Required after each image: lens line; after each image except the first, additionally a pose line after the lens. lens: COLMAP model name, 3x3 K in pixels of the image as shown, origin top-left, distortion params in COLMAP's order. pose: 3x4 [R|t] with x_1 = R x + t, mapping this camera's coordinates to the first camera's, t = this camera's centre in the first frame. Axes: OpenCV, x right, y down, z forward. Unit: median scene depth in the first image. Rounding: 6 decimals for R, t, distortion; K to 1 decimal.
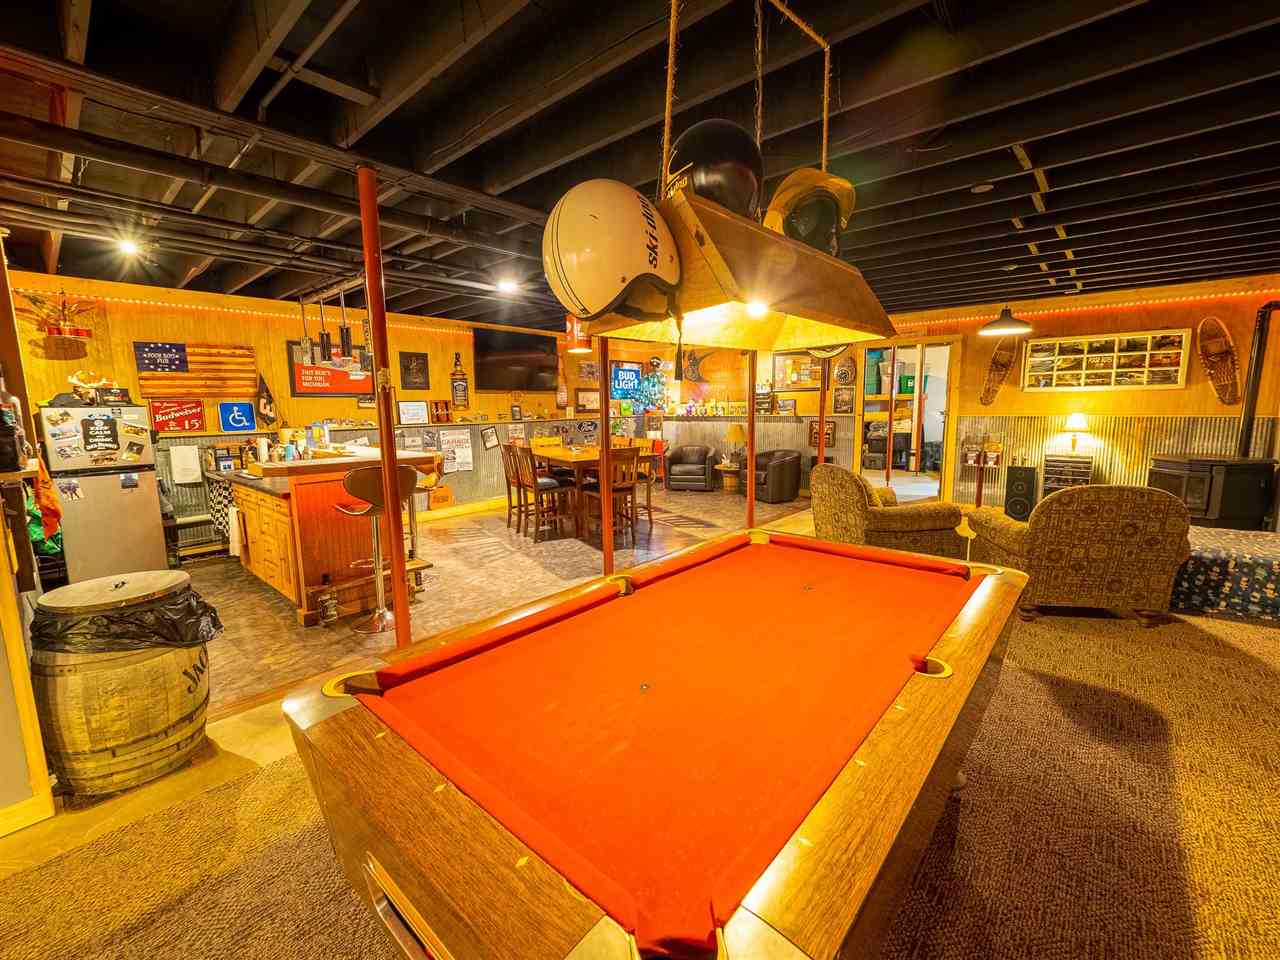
lens RADIAL K [[537.2, 0, 648.0], [0, 537.2, 477.1], [0, 0, 1]] dist [-0.009709, -0.000606]
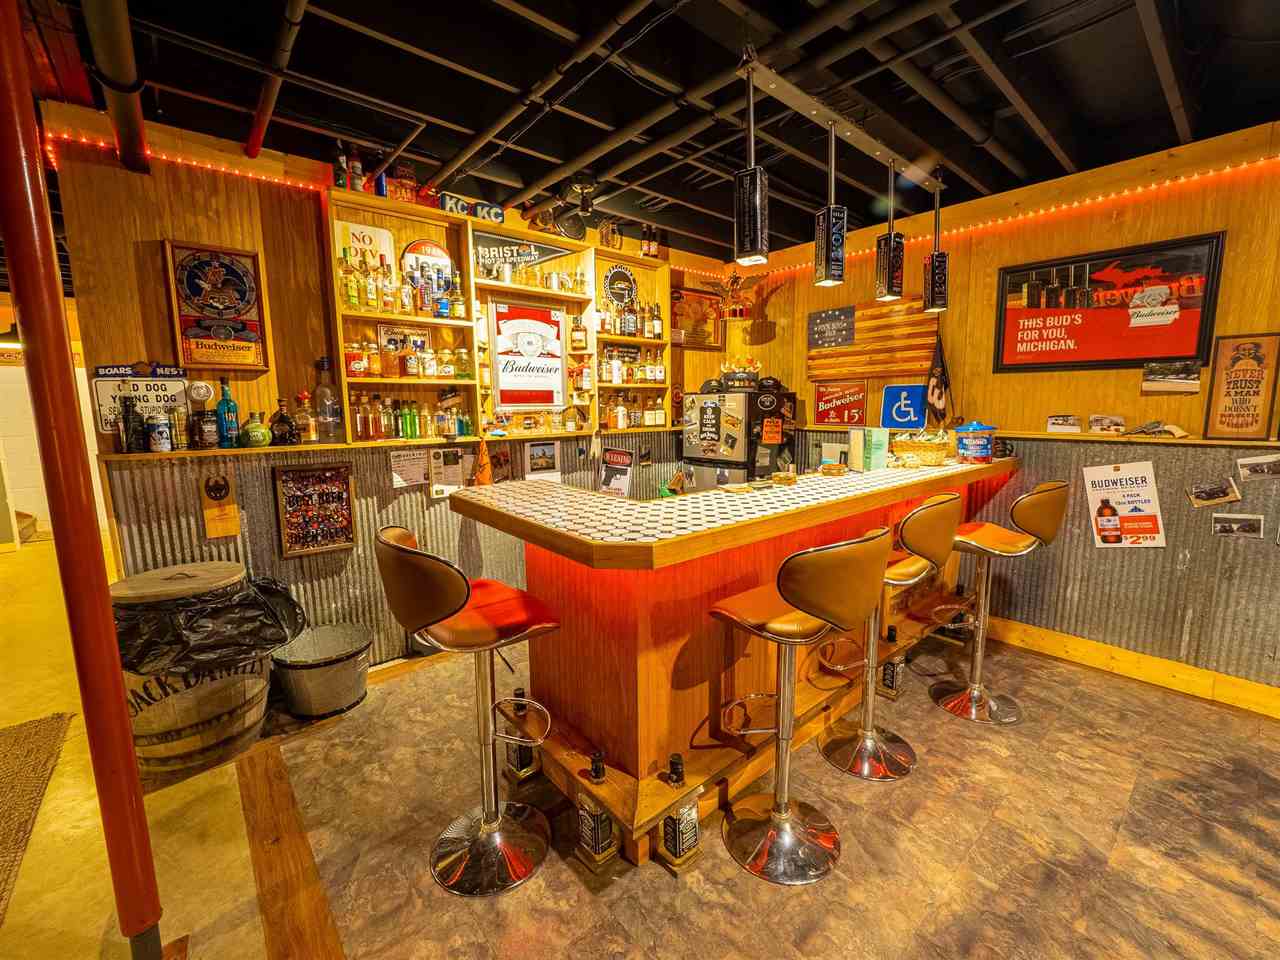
lens RADIAL K [[537.2, 0, 648.0], [0, 537.2, 477.1], [0, 0, 1]] dist [-0.009709, -0.000606]
pose [[-0.146188, 0.151866, -0.977531, -0.048375], [-0.118219, 0.978383, 0.169678, -0.075100], [0.982168, 0.140367, -0.125074, 0.571317]]
